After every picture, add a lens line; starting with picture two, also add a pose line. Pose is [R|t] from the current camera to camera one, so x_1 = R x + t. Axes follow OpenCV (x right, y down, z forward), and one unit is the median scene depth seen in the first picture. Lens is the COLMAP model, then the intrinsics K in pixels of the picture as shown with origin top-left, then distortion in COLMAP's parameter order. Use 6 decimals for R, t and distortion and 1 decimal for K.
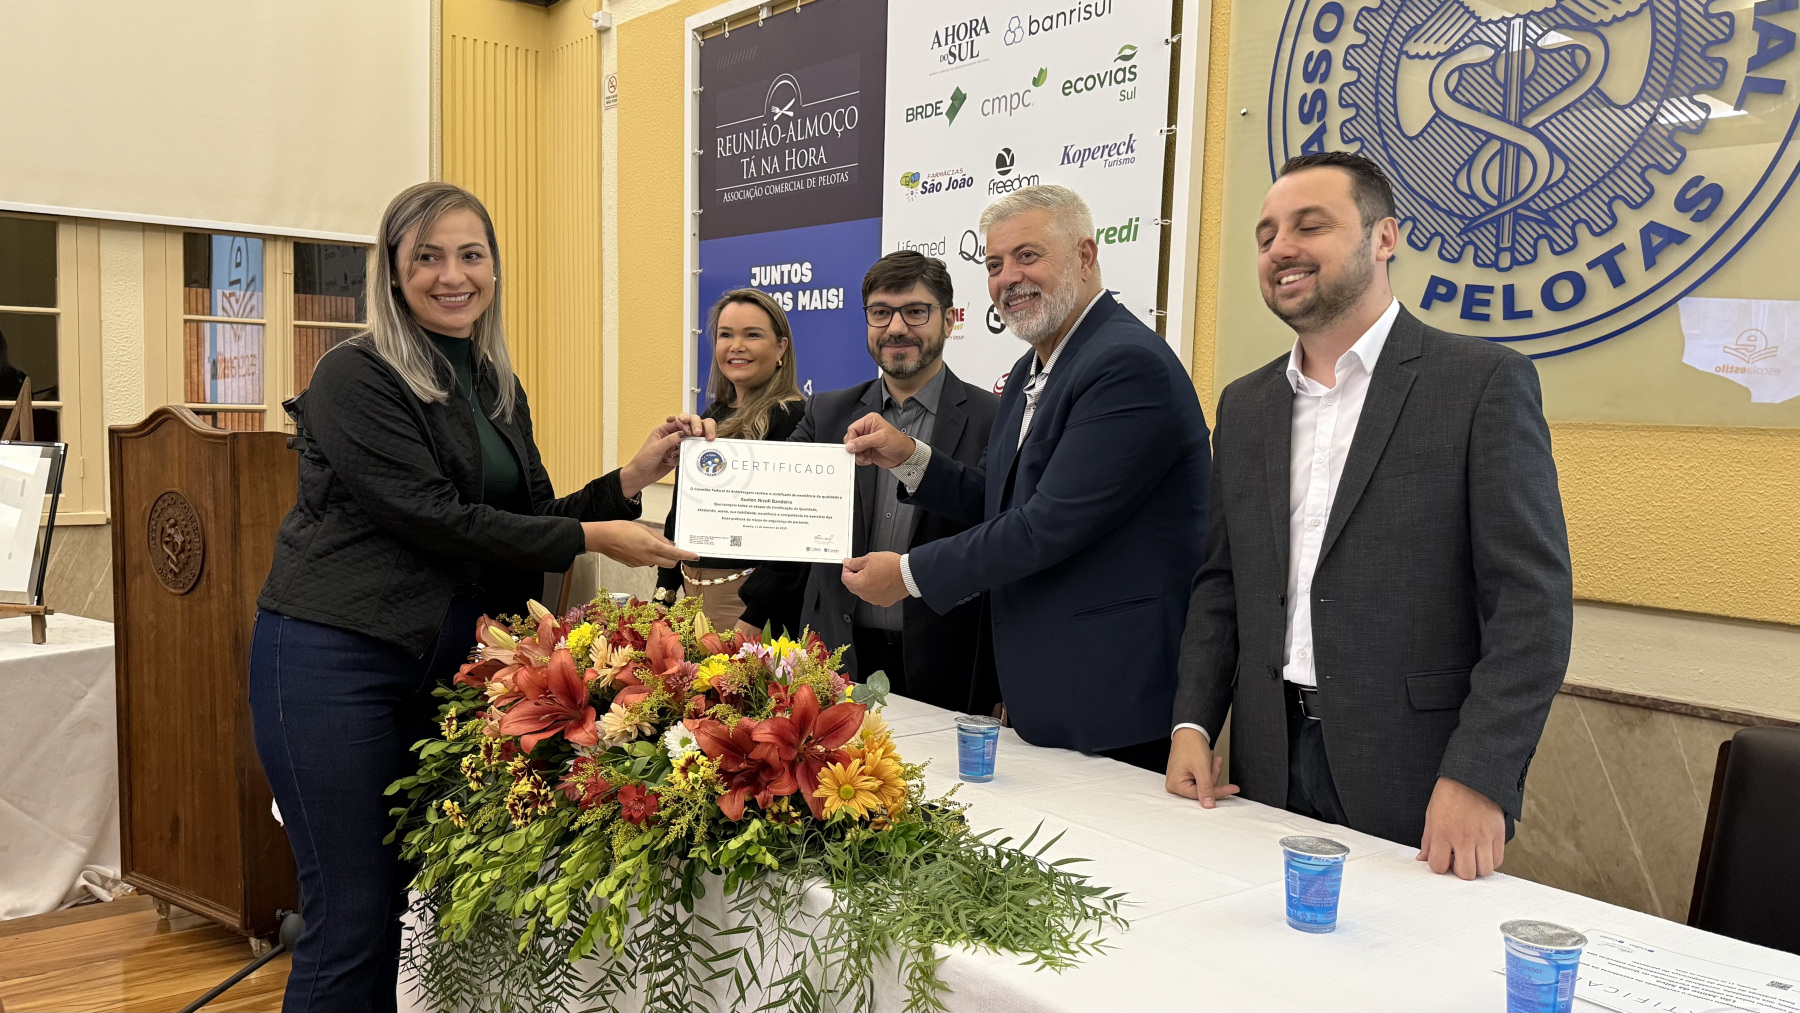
lens RADIAL K [[1379.2, 0, 895.9], [0, 1379.2, 515.2], [0, 0, 1]] dist [0.142893, -0.281574]
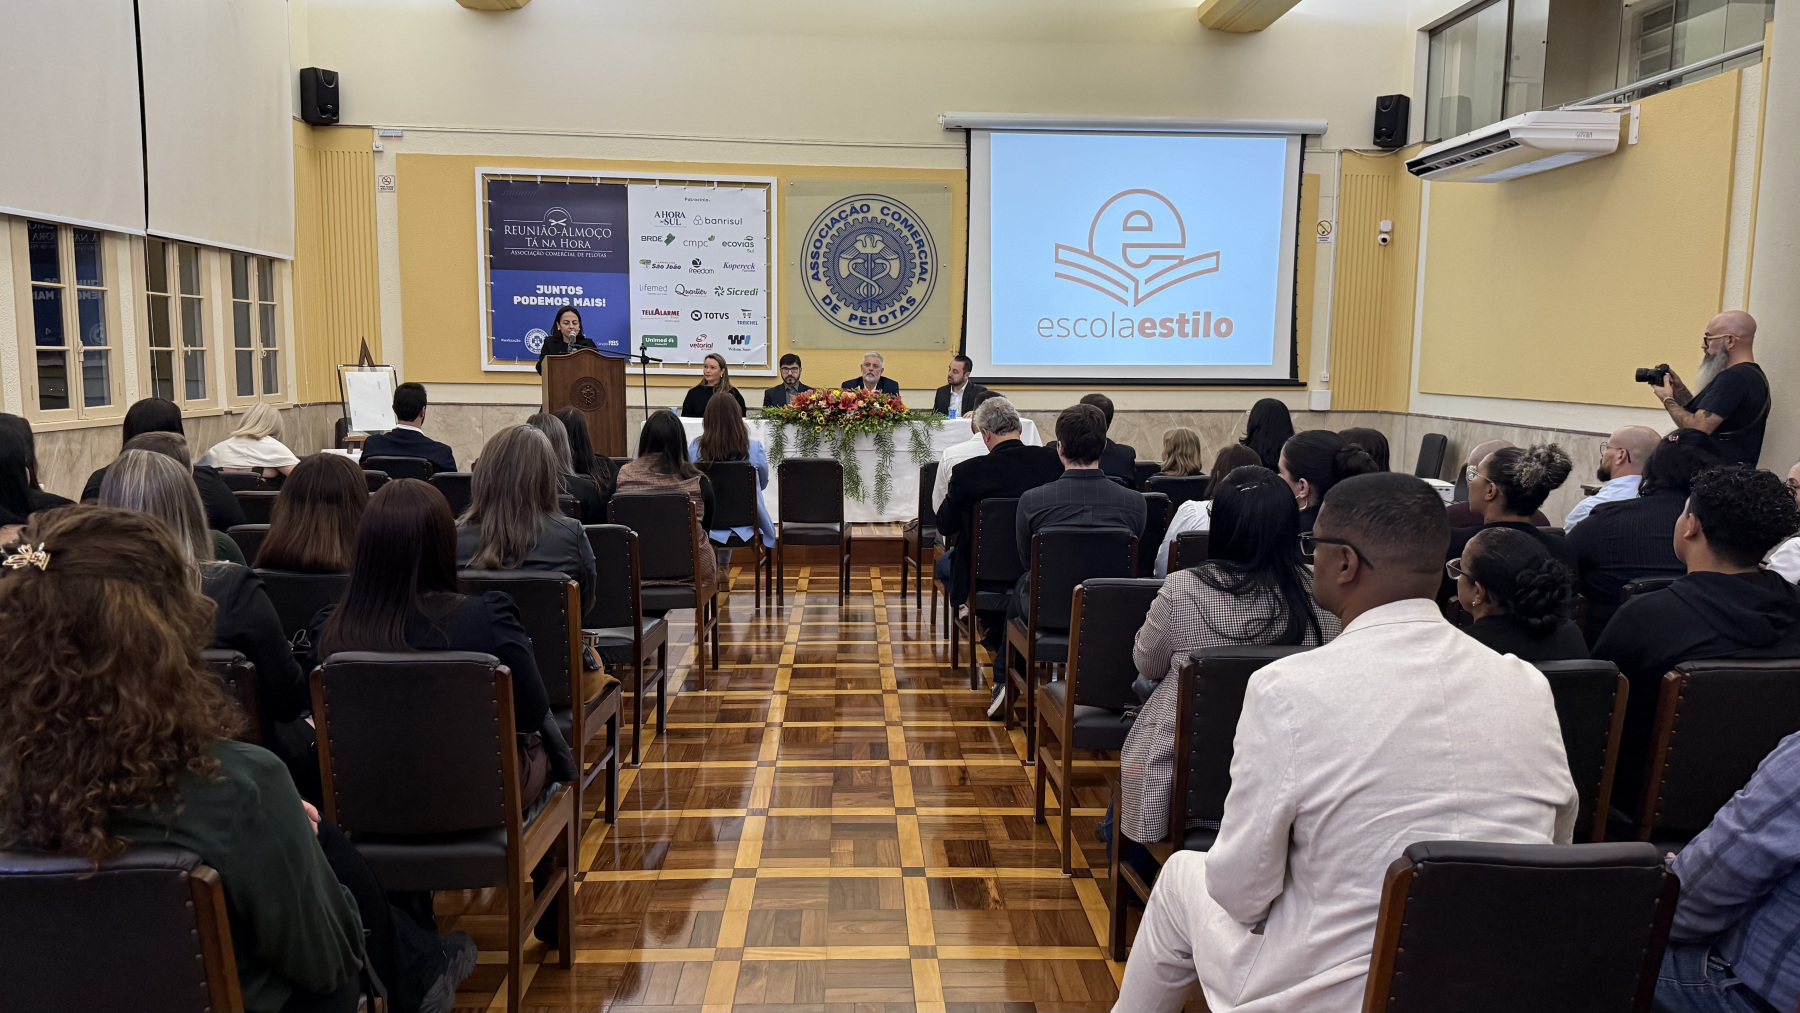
lens RADIAL K [[1304.2, 0, 905.2], [0, 1304.2, 510.9], [0, 0, 1]] dist [0.170910, -0.297225]
pose [[0.570602, -0.113542, 0.813340, -2.749974], [0.069342, 0.993521, 0.090048, 0.070204], [-0.818294, 0.005017, 0.574778, -1.344609]]
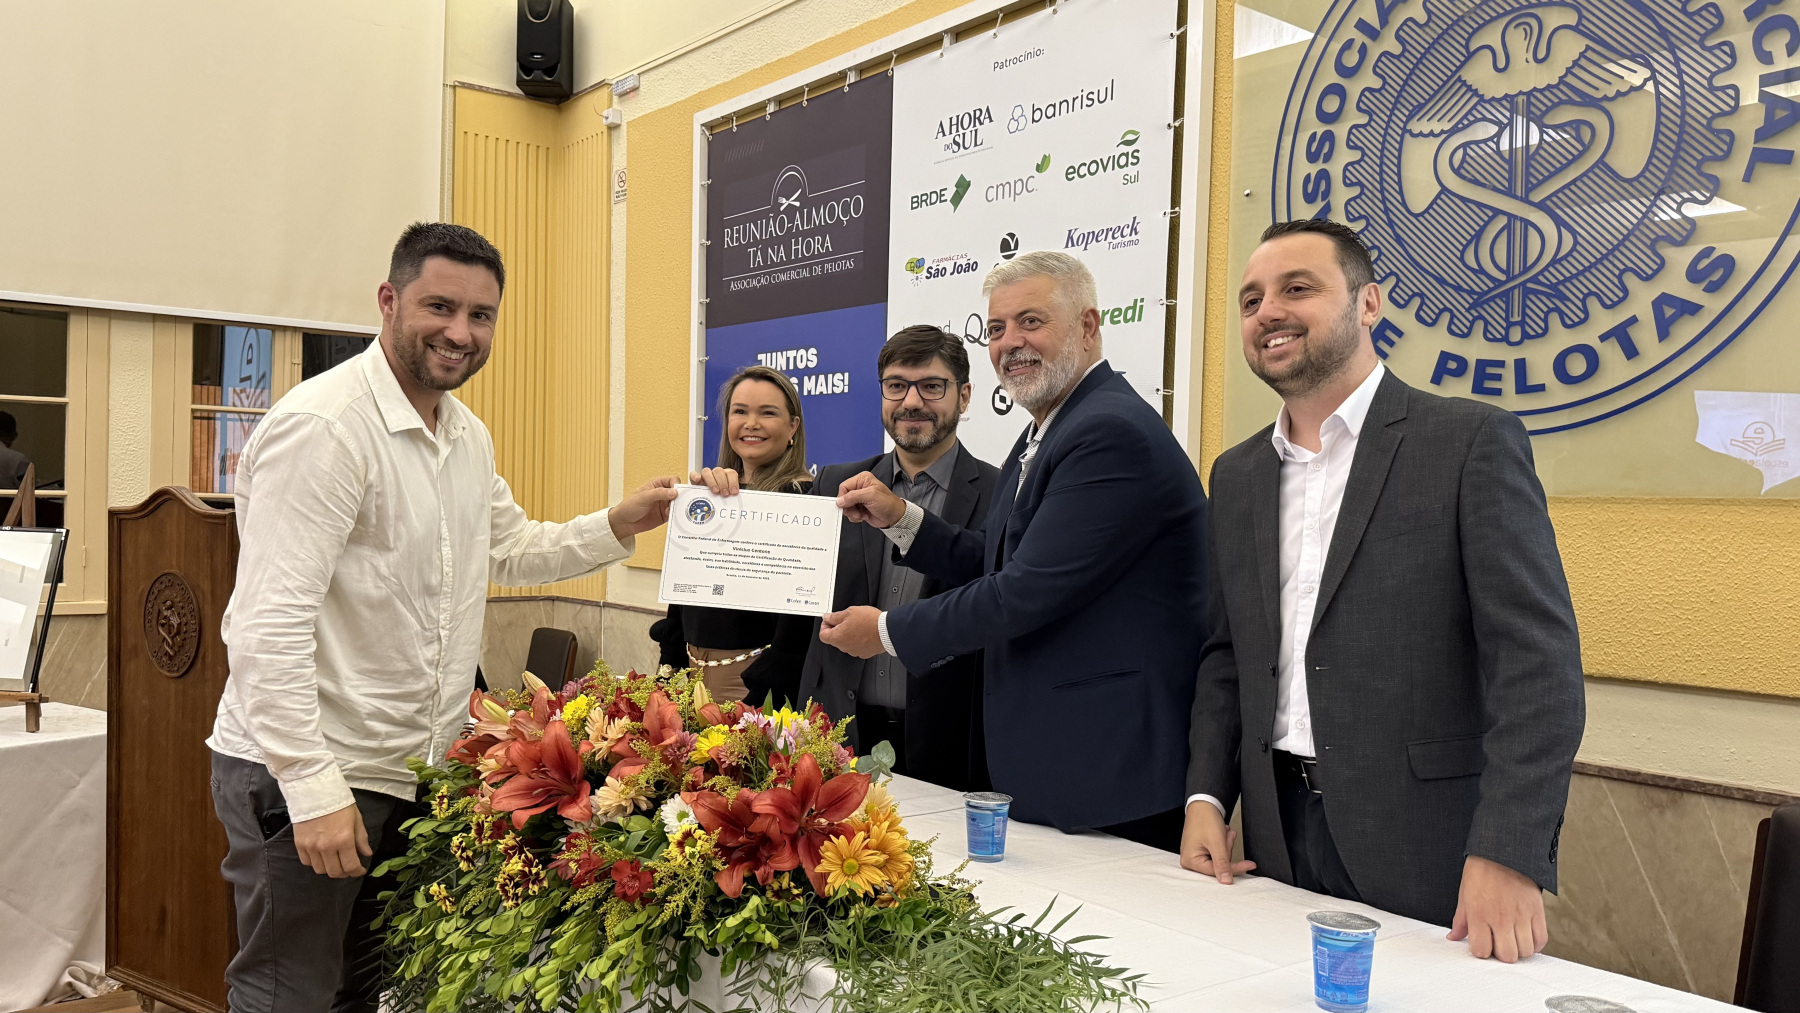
lens RADIAL K [[1378.9, 0, 890.2], [0, 1378.9, 514.1], [0, 0, 1]] dist [0.157396, -0.321462]
pose [[0.999963, -0.002340, -0.008271, 0.000214], [0.001747, 0.997479, -0.070935, 0.014180], [0.008416, 0.070918, 0.997447, 0.015616]]
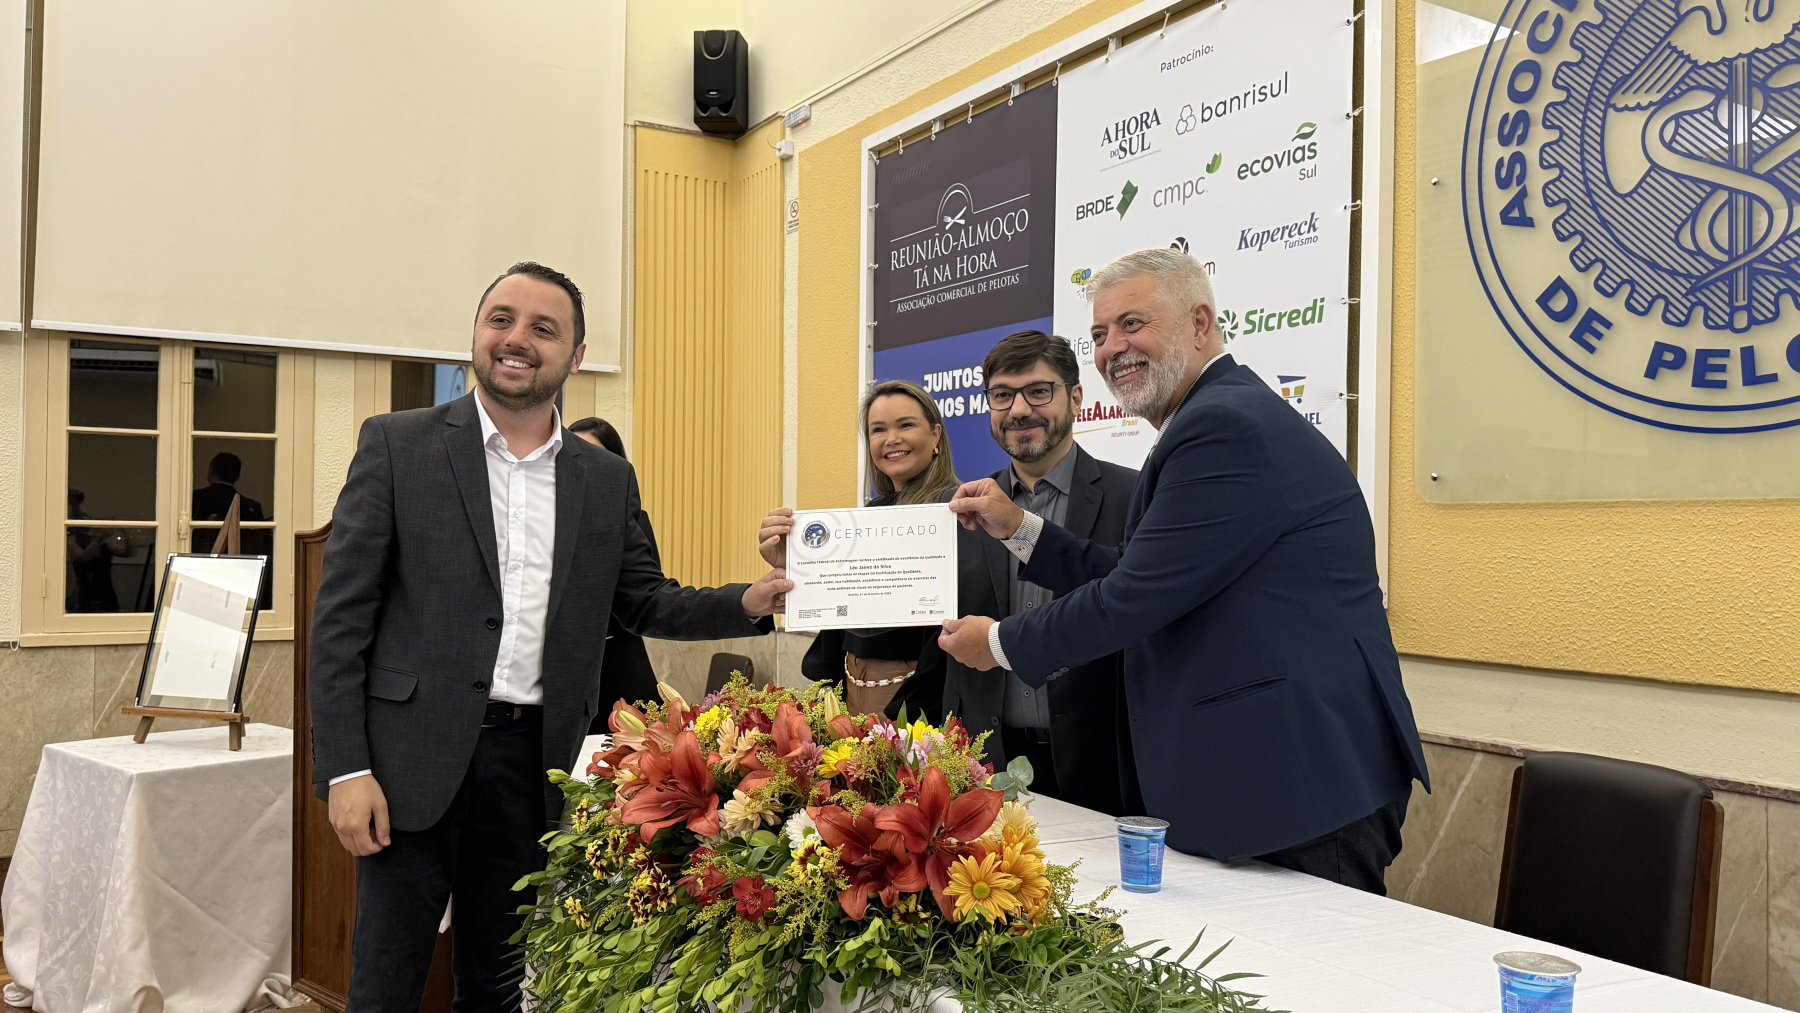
lens RADIAL K [[1373.8, 0, 892.9], [0, 1373.8, 509.0], [0, 0, 1]] dist [0.185643, -0.413132]
pose [[0.989796, -0.015359, -0.141663, 0.021632], [0.001421, 0.995188, -0.097969, 0.024727], [0.142486, 0.096768, 0.985055, 0.052296]]
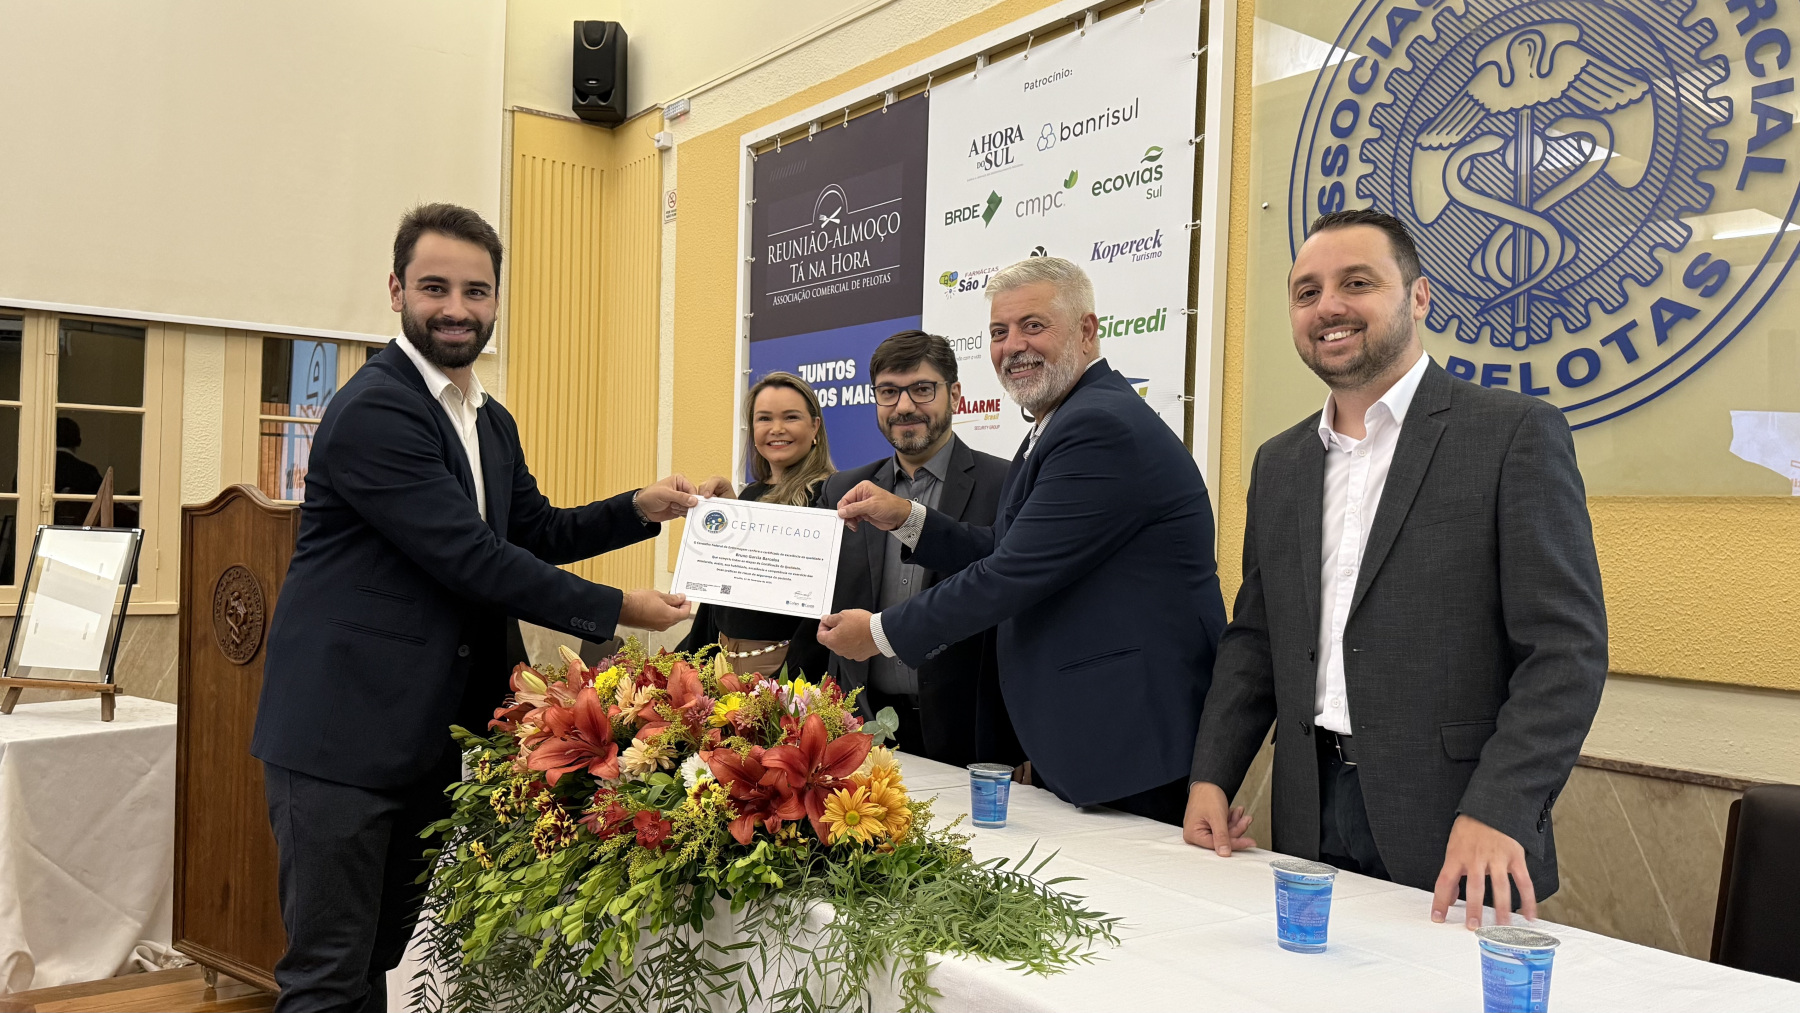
lens RADIAL K [[1375.7, 0, 888.9], [0, 1375.7, 509.1], [0, 0, 1]] dist [0.166369, -0.344937]
pose [[0.998845, 0.002326, -0.047992, 0.022958], [-0.006645, 0.995916, -0.090041, 0.035537], [0.047586, 0.090256, 0.994781, -0.026262]]
